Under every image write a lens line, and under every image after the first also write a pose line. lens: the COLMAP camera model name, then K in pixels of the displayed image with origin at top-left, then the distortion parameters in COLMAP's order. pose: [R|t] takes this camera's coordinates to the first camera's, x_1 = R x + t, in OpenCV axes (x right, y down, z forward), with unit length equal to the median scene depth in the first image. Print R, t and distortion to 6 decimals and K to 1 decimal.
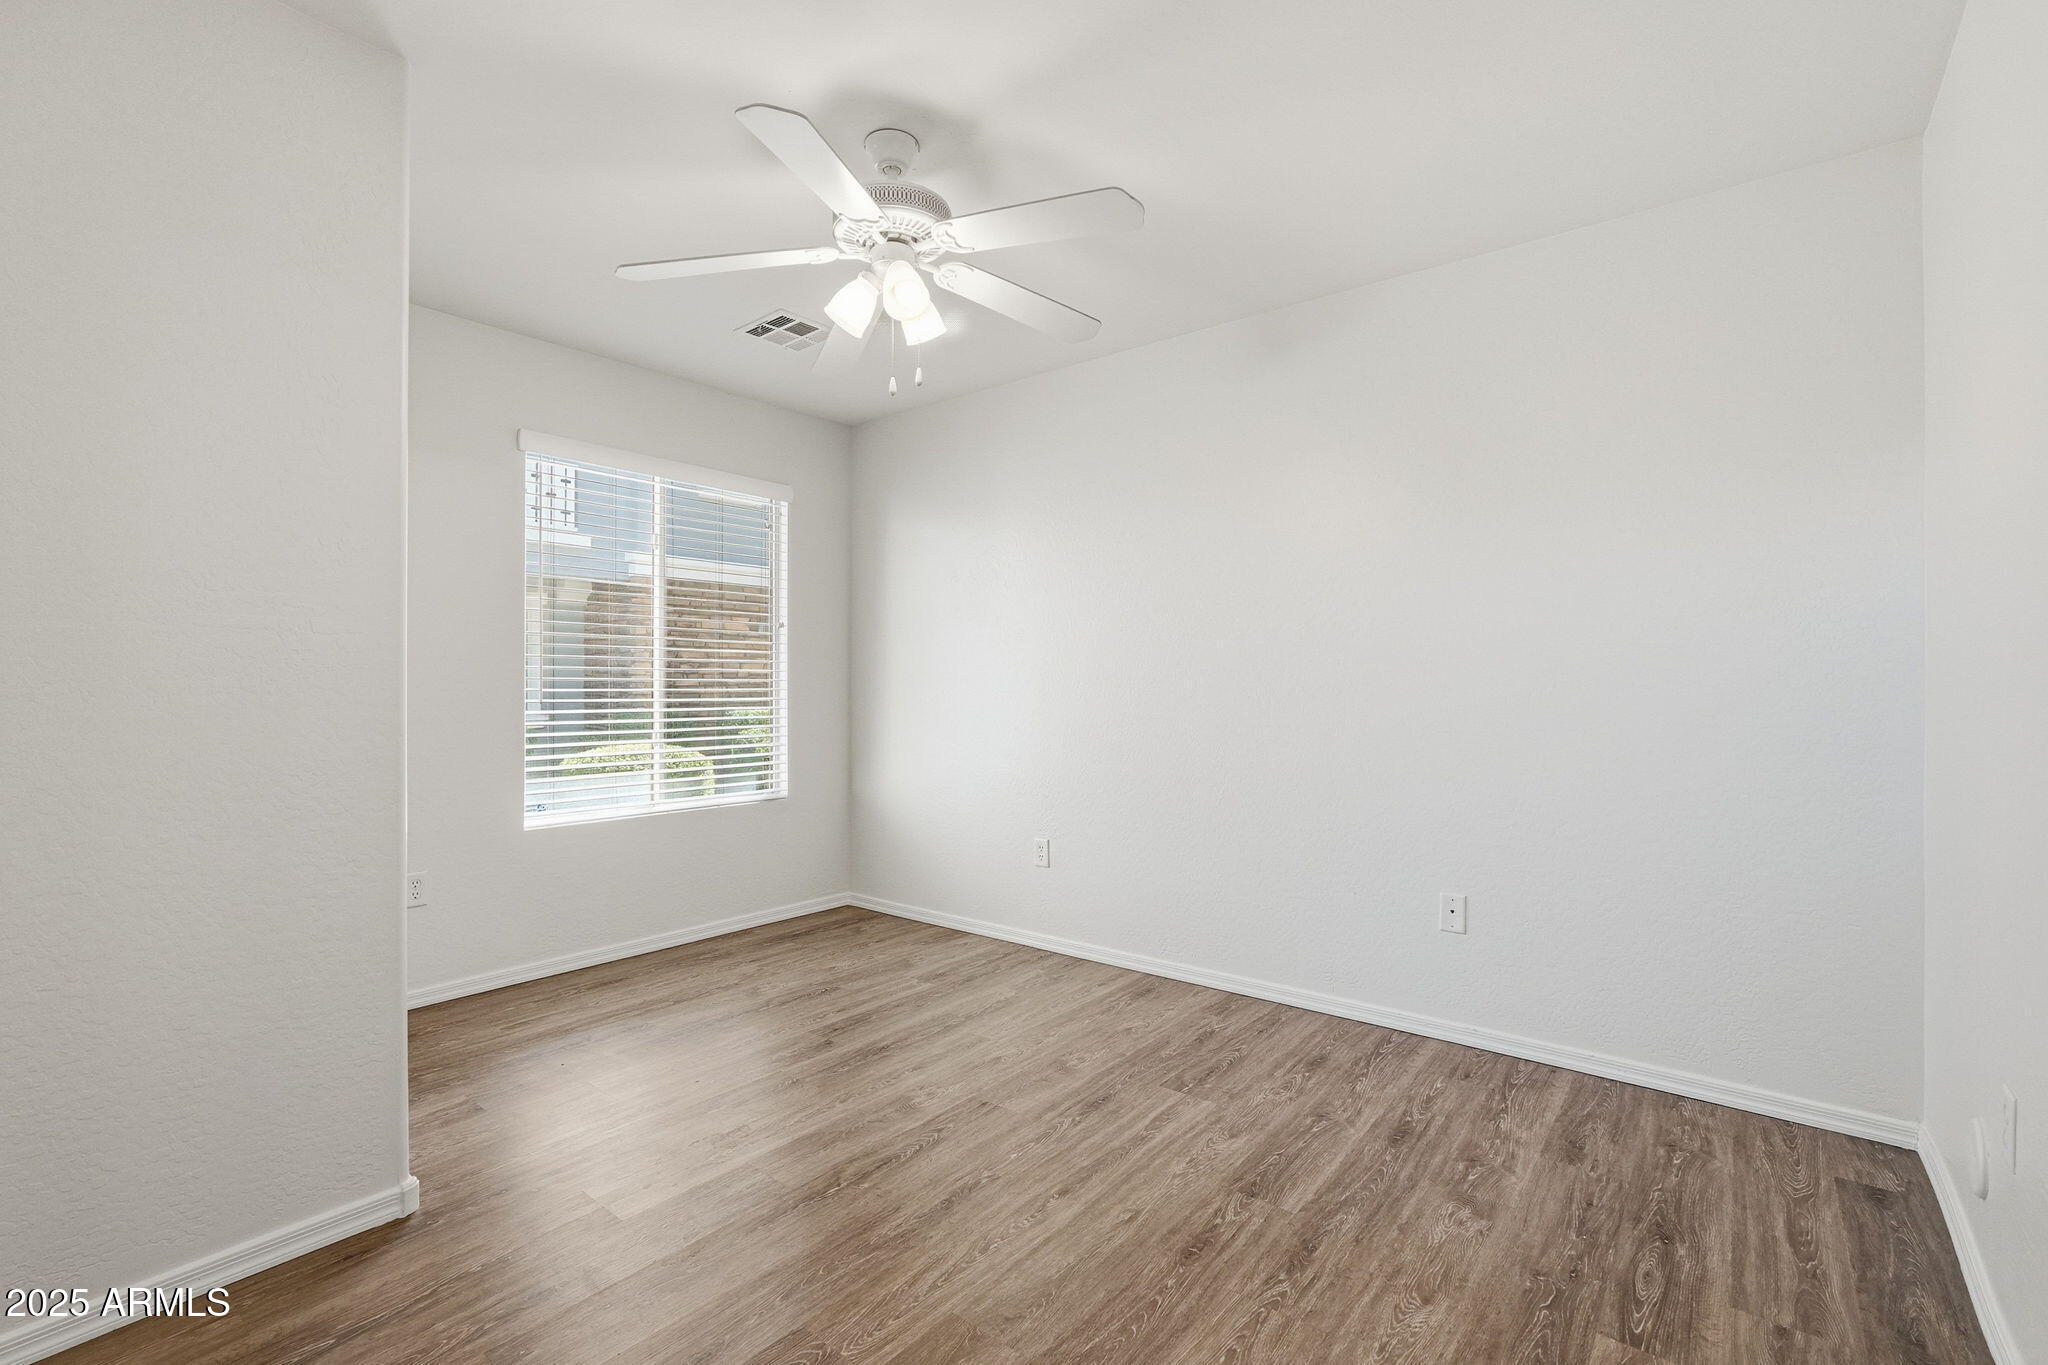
lens RADIAL K [[899.3, 0, 1025.9], [0, 899.3, 687.1], [0, 0, 1]] dist [-0.006170, 0.002663]
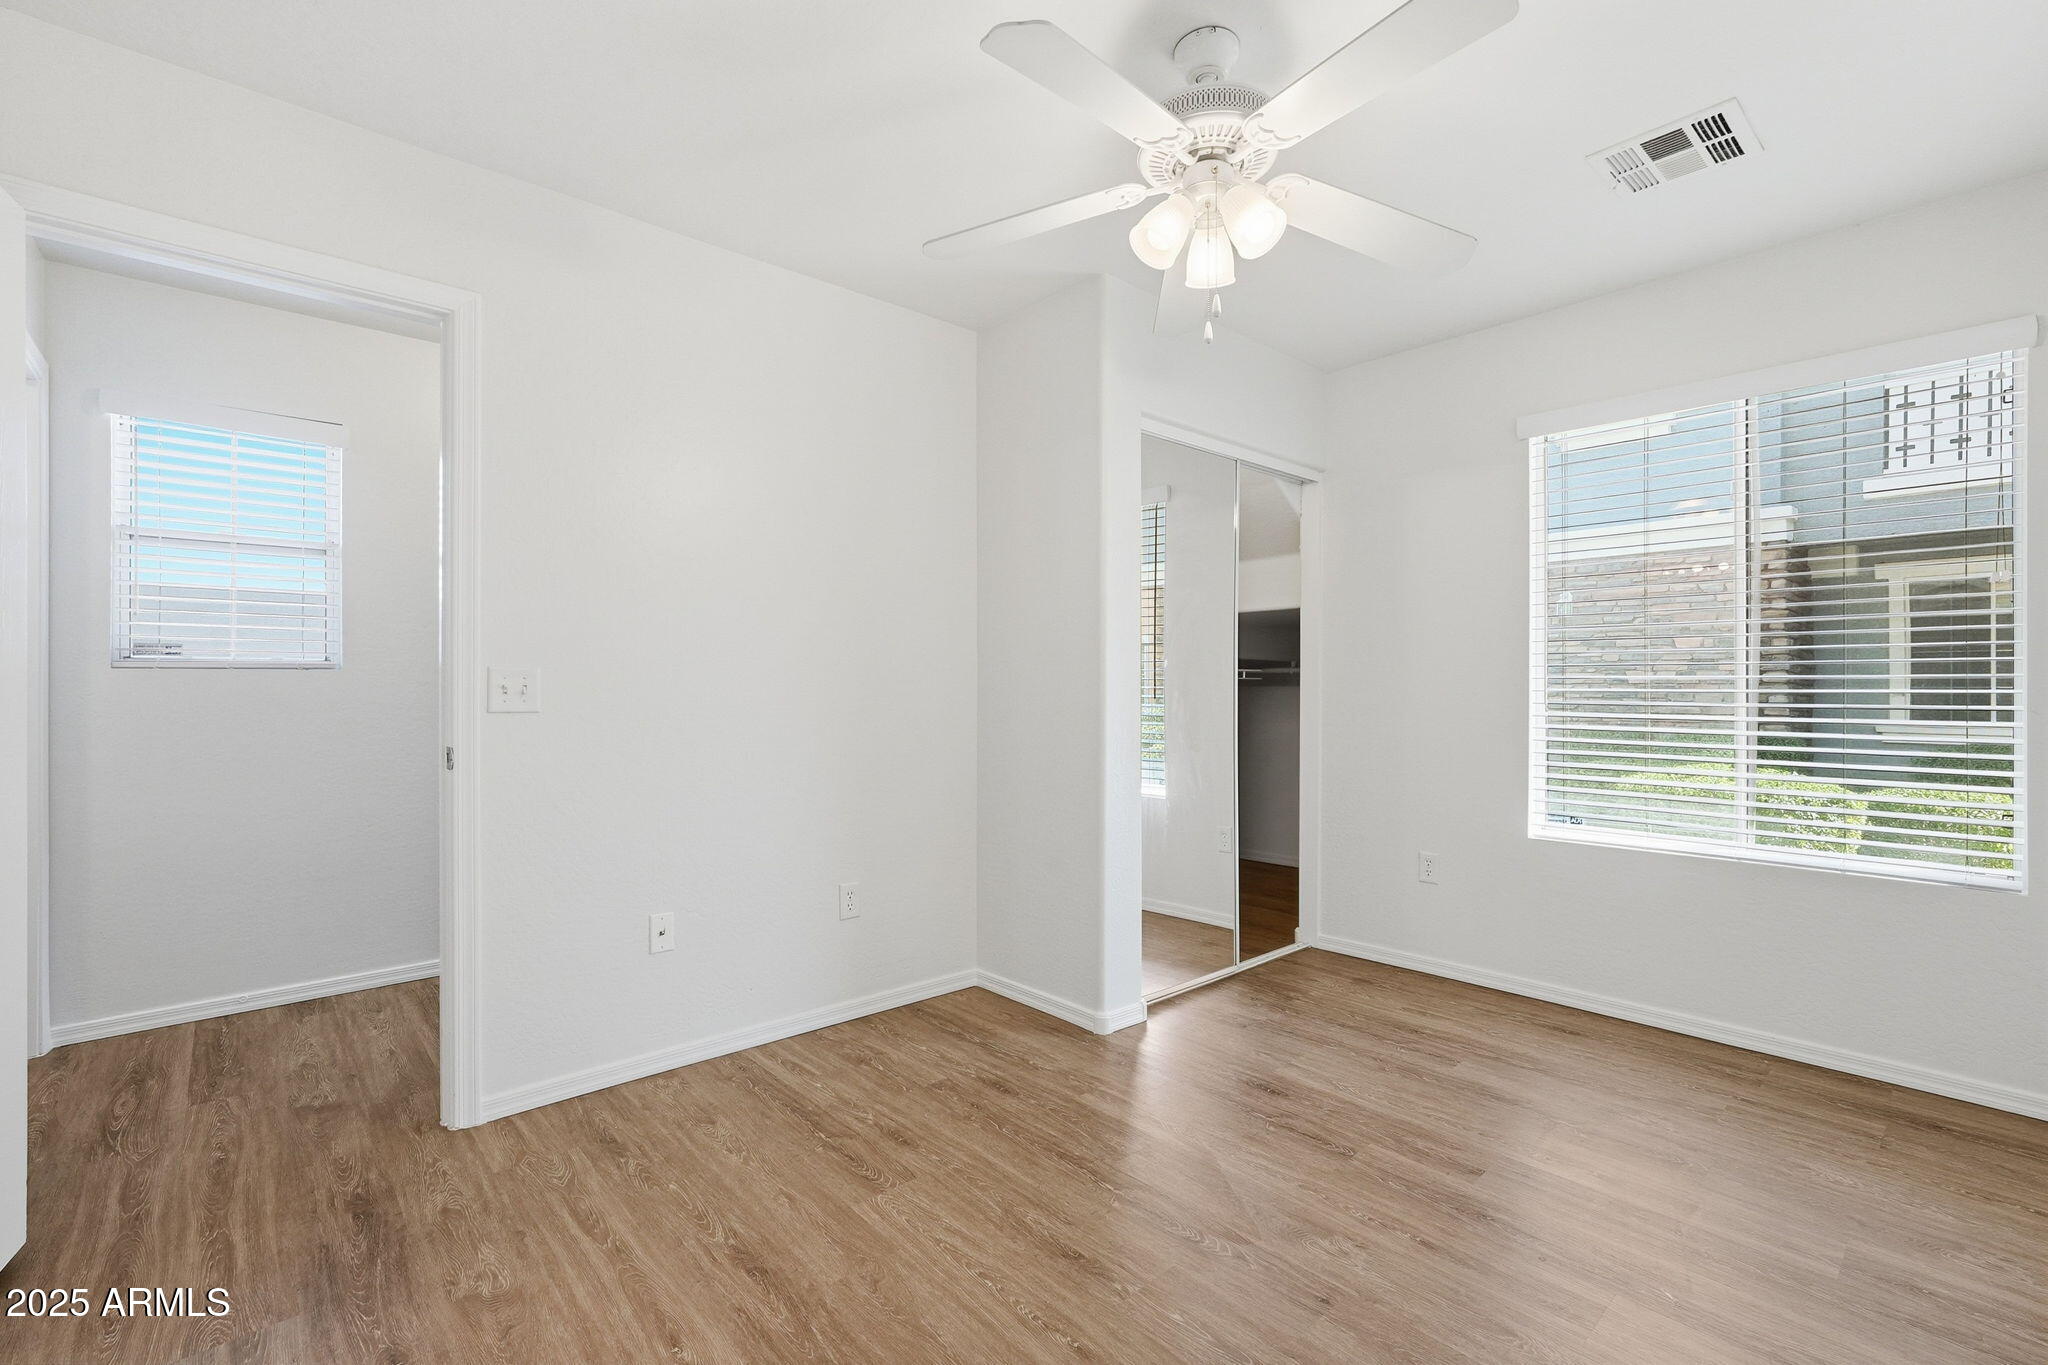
lens RADIAL K [[899.3, 0, 1026.2], [0, 899.3, 681.4], [0, 0, 1]] dist [-0.006170, 0.002663]
pose [[-0.160997, -0.004988, -0.986942, 0.571589], [0.000493, 0.999987, -0.005134, -0.002088], [0.986955, -0.001314, -0.160992, 0.764671]]
